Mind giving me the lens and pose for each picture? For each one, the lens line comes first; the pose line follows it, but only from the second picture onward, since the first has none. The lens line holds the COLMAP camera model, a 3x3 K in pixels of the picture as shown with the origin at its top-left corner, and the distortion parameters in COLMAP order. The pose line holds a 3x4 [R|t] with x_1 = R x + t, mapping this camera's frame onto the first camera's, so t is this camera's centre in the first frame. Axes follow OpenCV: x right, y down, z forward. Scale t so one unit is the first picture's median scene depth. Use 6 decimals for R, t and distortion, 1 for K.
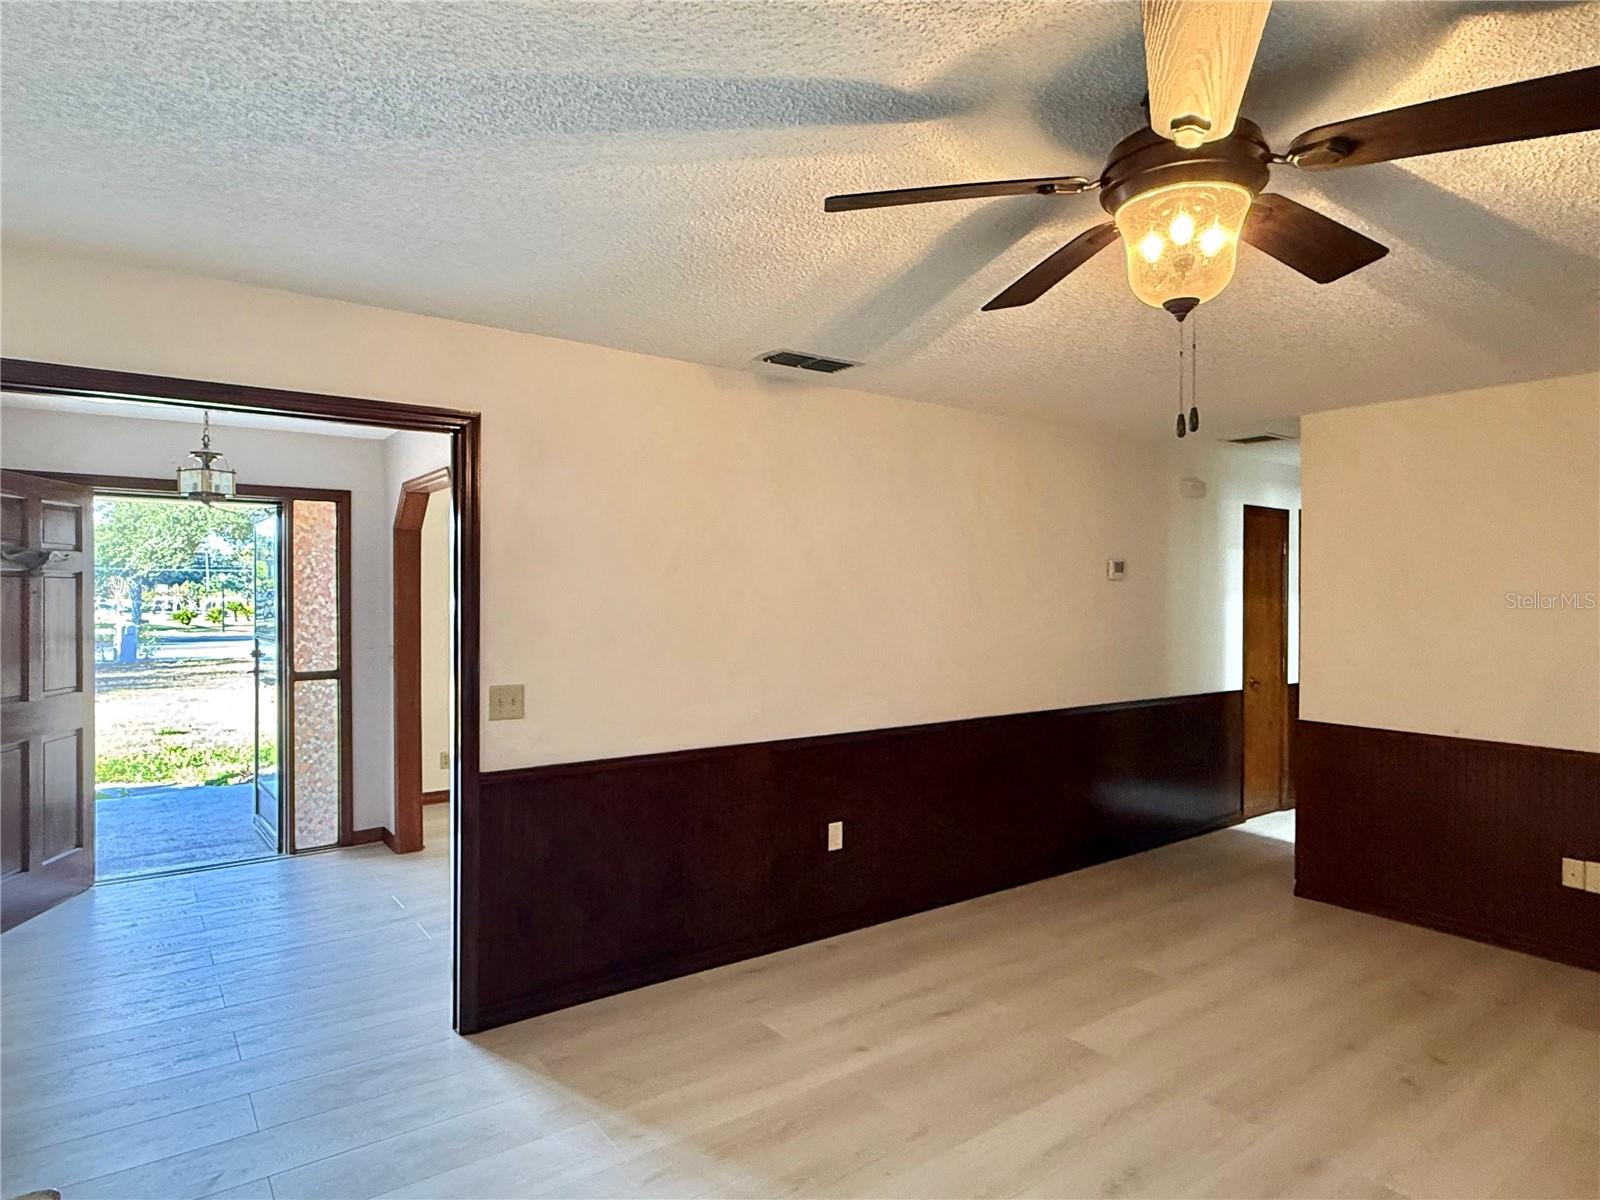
lens RADIAL K [[931.7, 0, 794.2], [0, 931.7, 592.5], [0, 0, 1]] dist [0.005627, -0.004240]
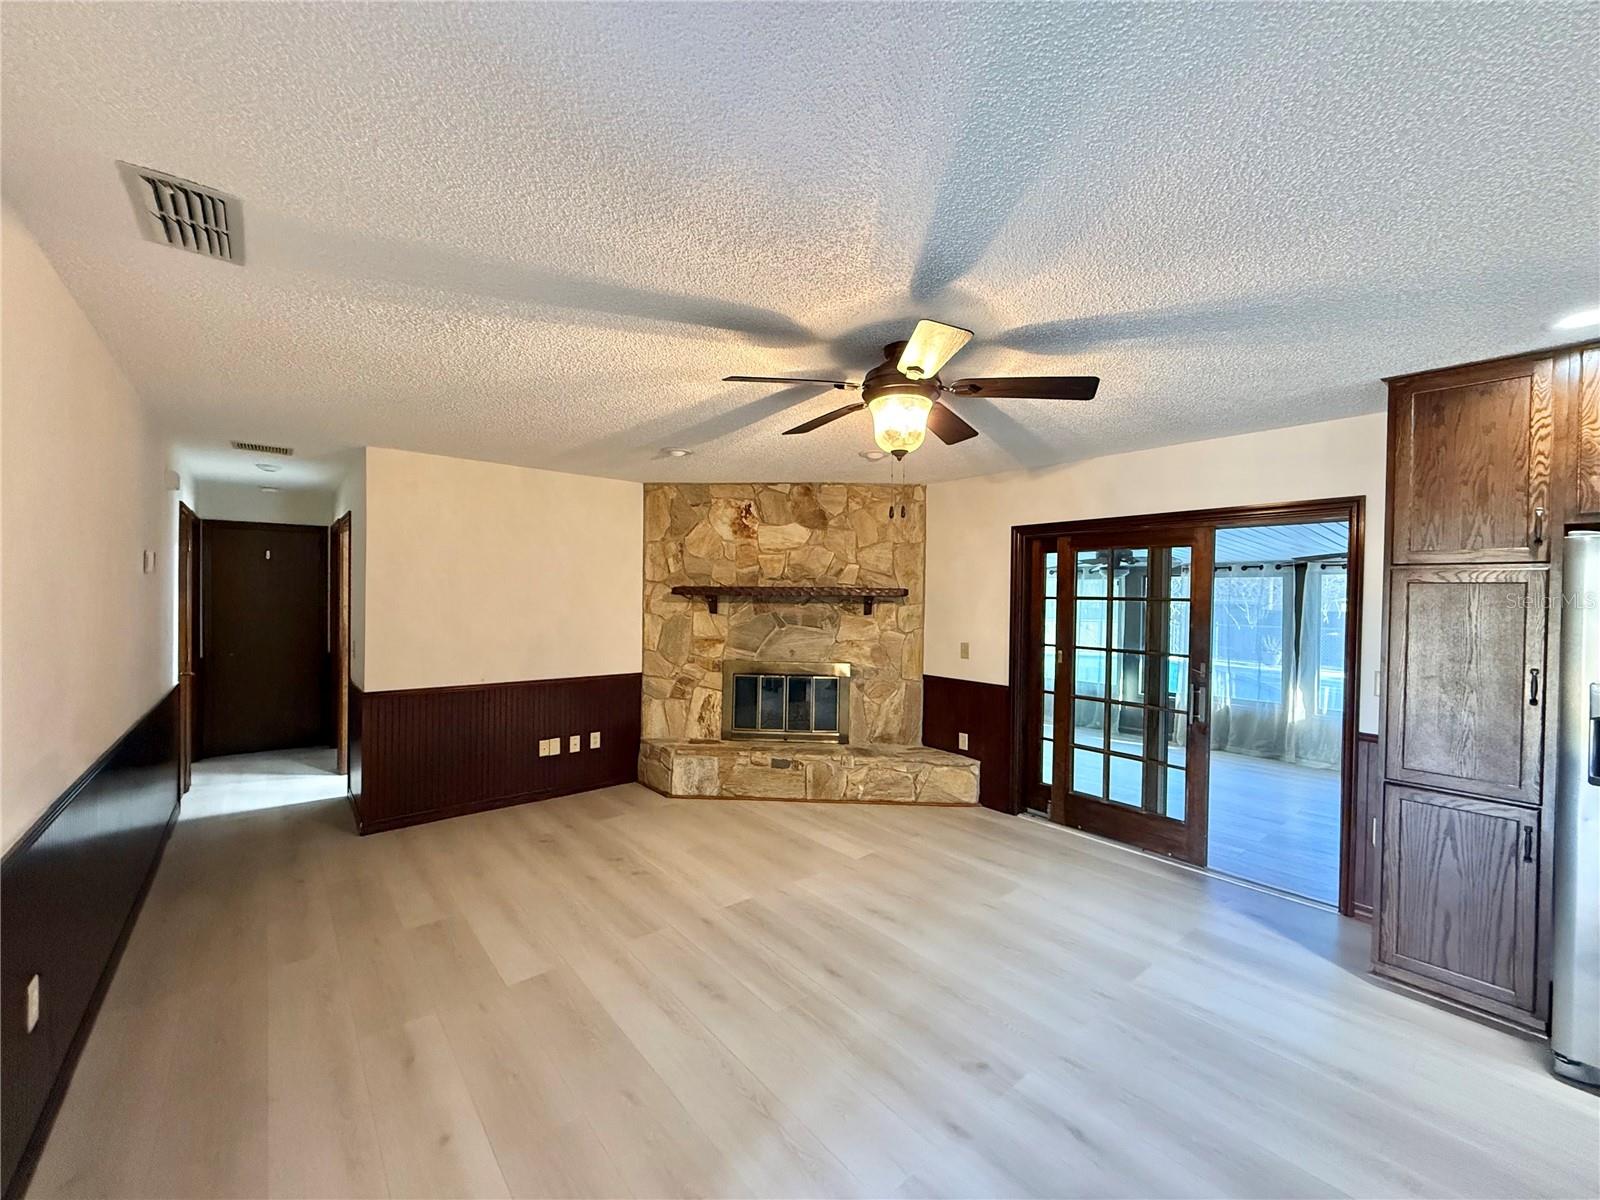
lens RADIAL K [[640.1, 0, 800.5], [0, 640.1, 595.6], [0, 0, 1]] dist [-0.001318, 0.000159]
pose [[-0.065222, -0.005815, 0.997854, -0.742238], [-0.010760, 0.999929, 0.005124, -0.007548], [-0.997813, -0.010402, -0.065280, 1.035987]]
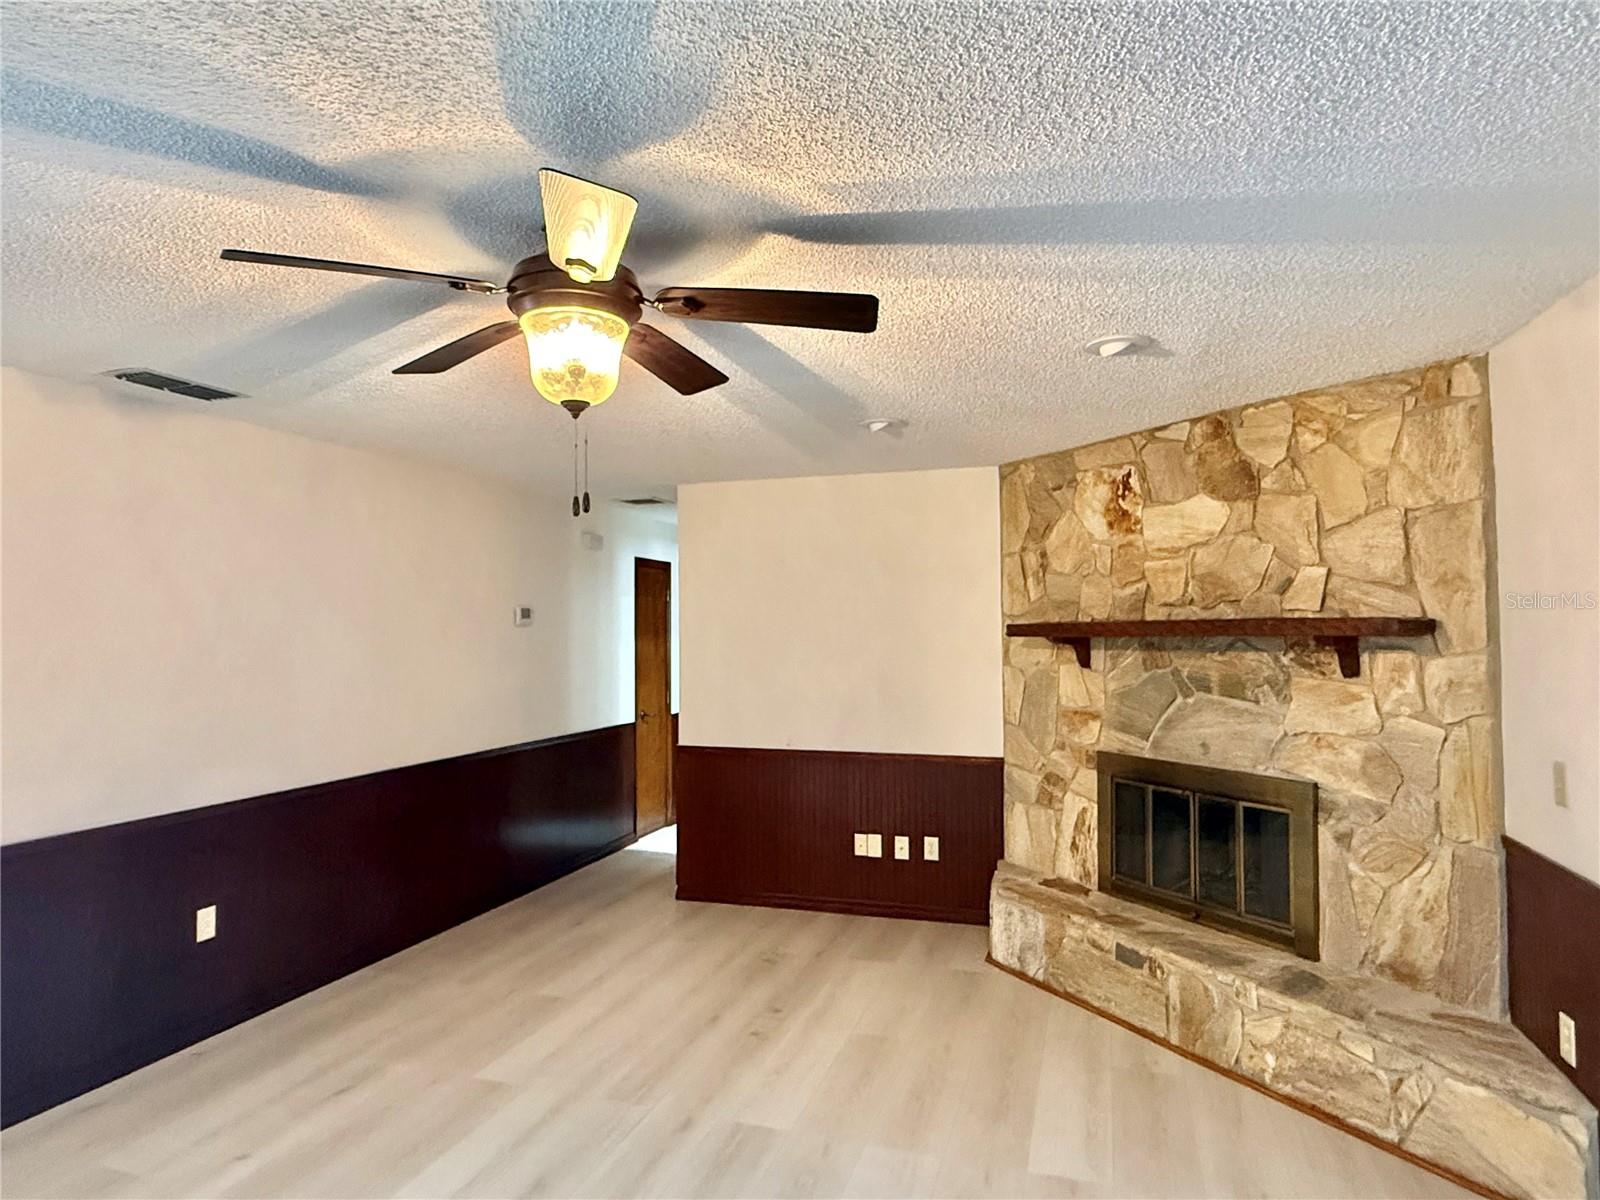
lens RADIAL K [[931.7, 0, 795.4], [0, 931.7, 594.3], [0, 0, 1]] dist [0.005627, -0.004240]
pose [[0.816096, 0.011542, 0.577801, -0.028550], [0.011836, 0.999257, -0.036678, -0.018192], [-0.577795, 0.036772, 0.815353, -0.088374]]
